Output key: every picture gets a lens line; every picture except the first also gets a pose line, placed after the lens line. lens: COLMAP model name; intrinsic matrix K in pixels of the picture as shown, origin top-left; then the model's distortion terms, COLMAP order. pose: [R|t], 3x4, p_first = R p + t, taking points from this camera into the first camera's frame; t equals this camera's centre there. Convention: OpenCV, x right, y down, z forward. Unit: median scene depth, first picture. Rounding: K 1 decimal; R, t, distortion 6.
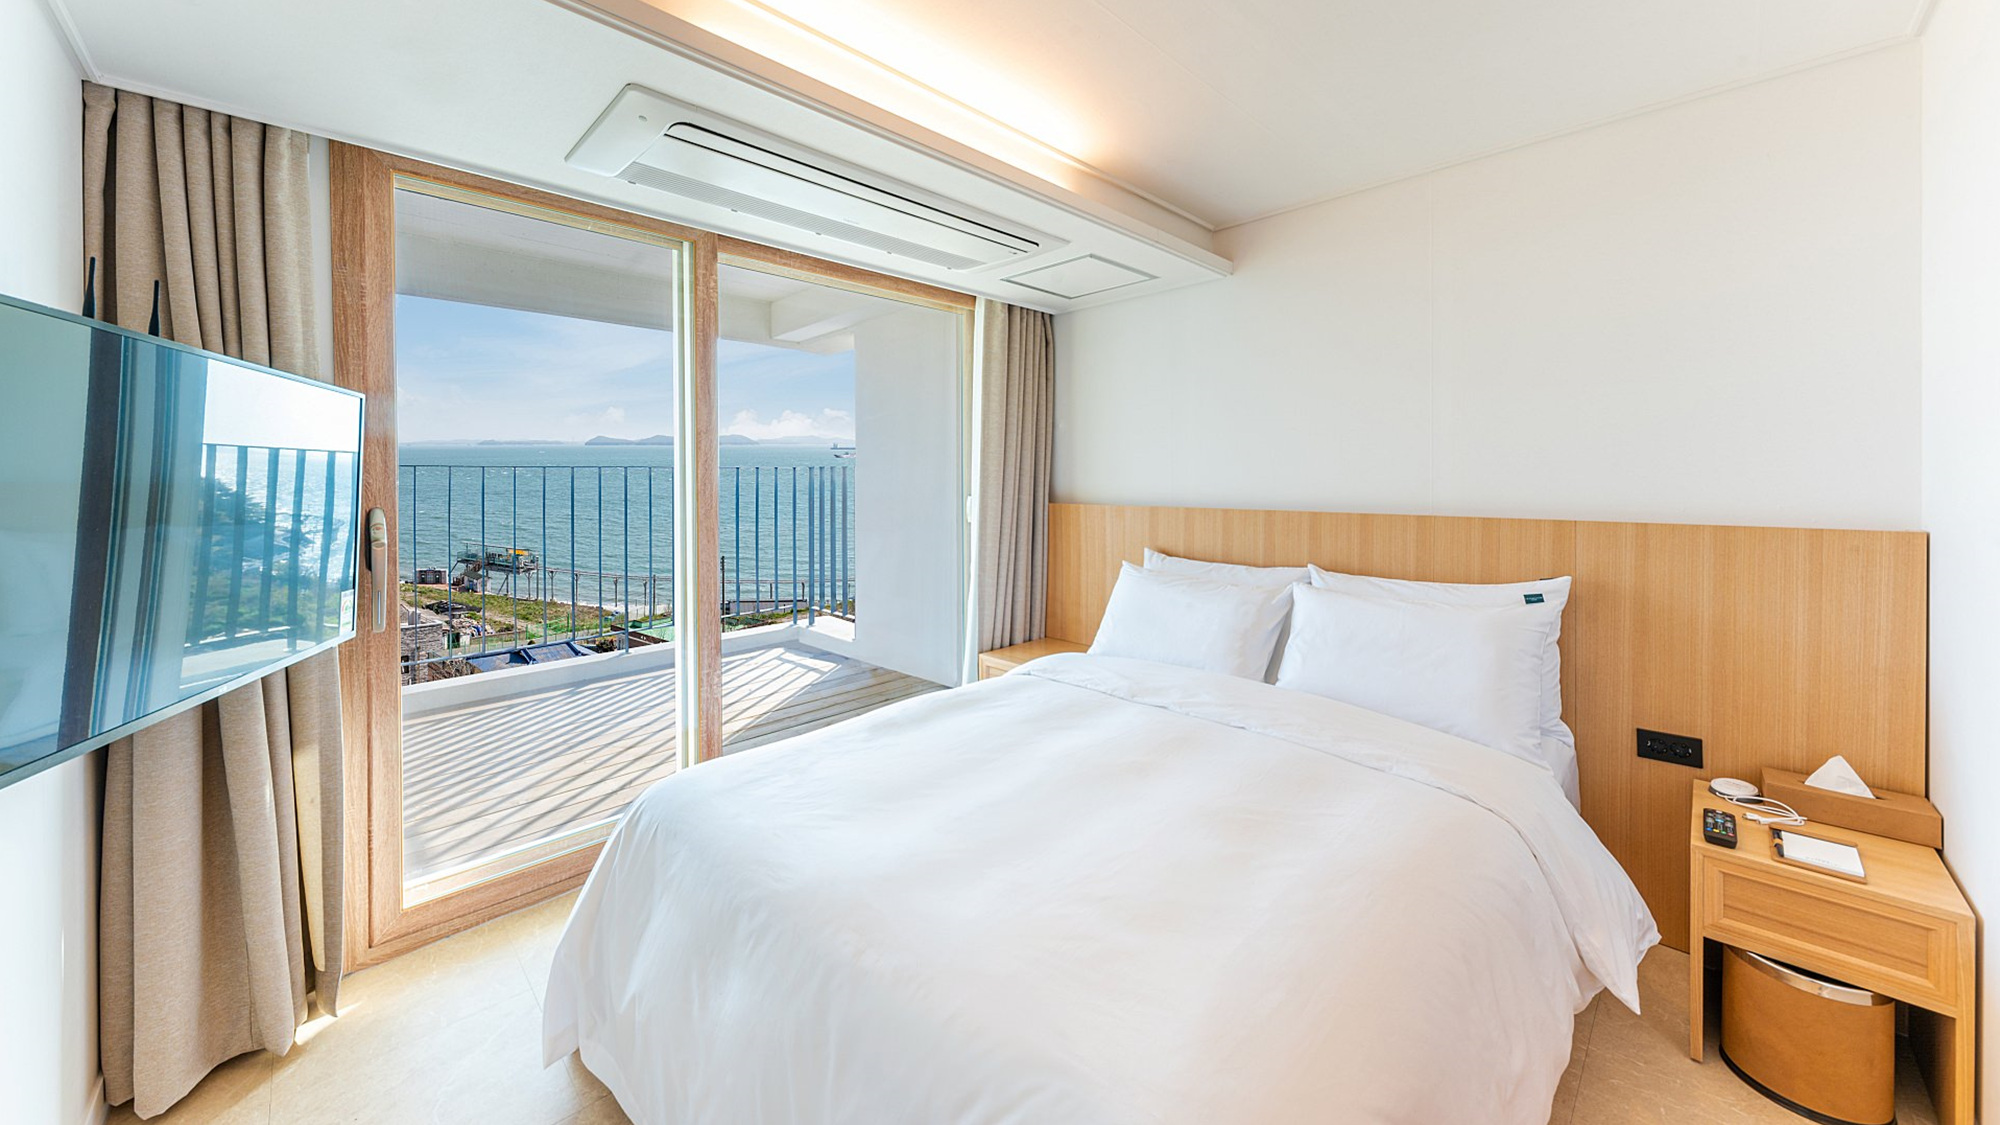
lens RADIAL K [[699.2, 0, 1000.0], [0, 699.2, 562.5], [0, 0, 1]] dist [-0.000027, 0.000027]
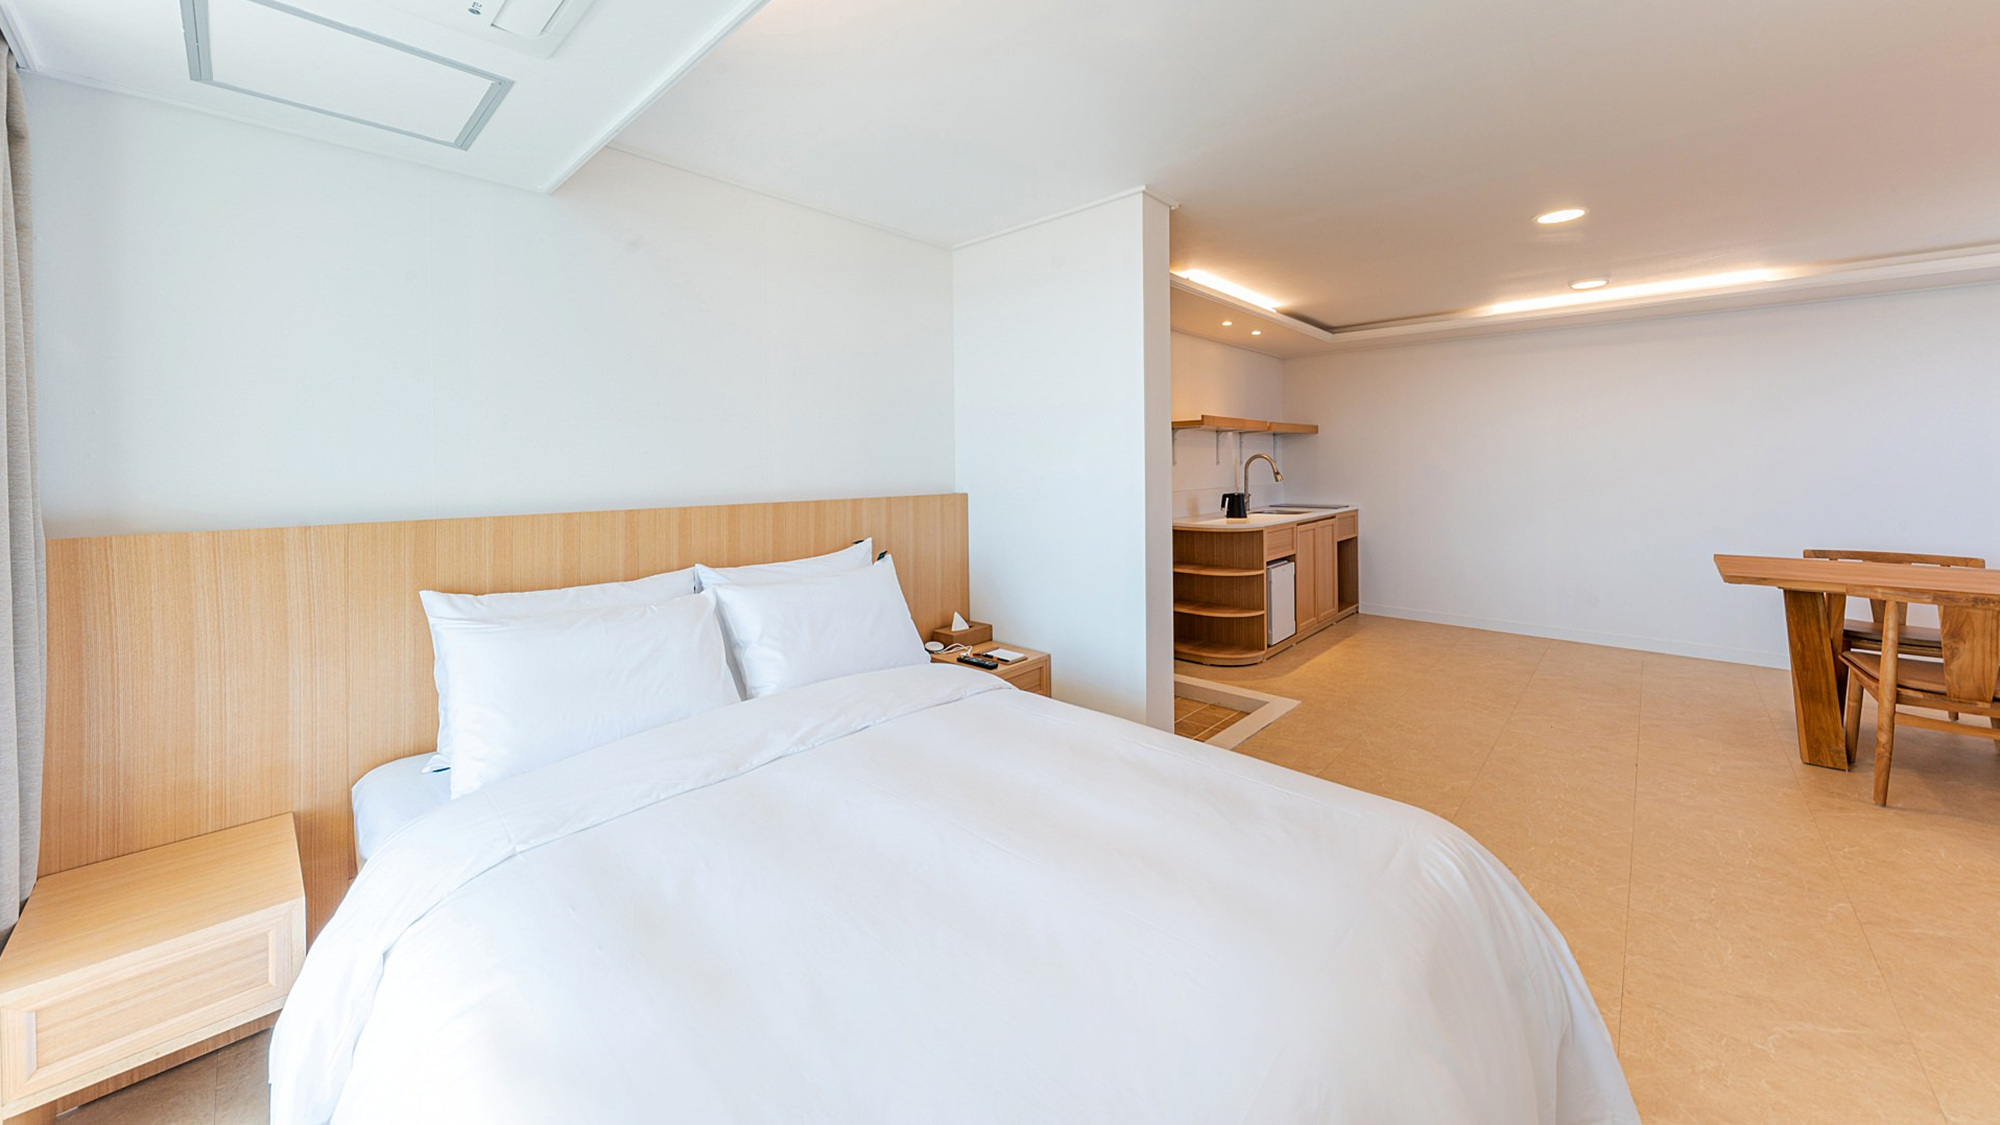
lens RADIAL K [[699.2, 0, 1000.0], [0, 699.2, 562.5], [0, 0, 1]] dist [-0.000027, 0.000027]
pose [[-0.033600, -0.139969, 0.989586, -0.492805], [0.133460, 0.980649, 0.143236, -0.083054], [-0.990484, 0.136883, -0.014269, 0.678692]]
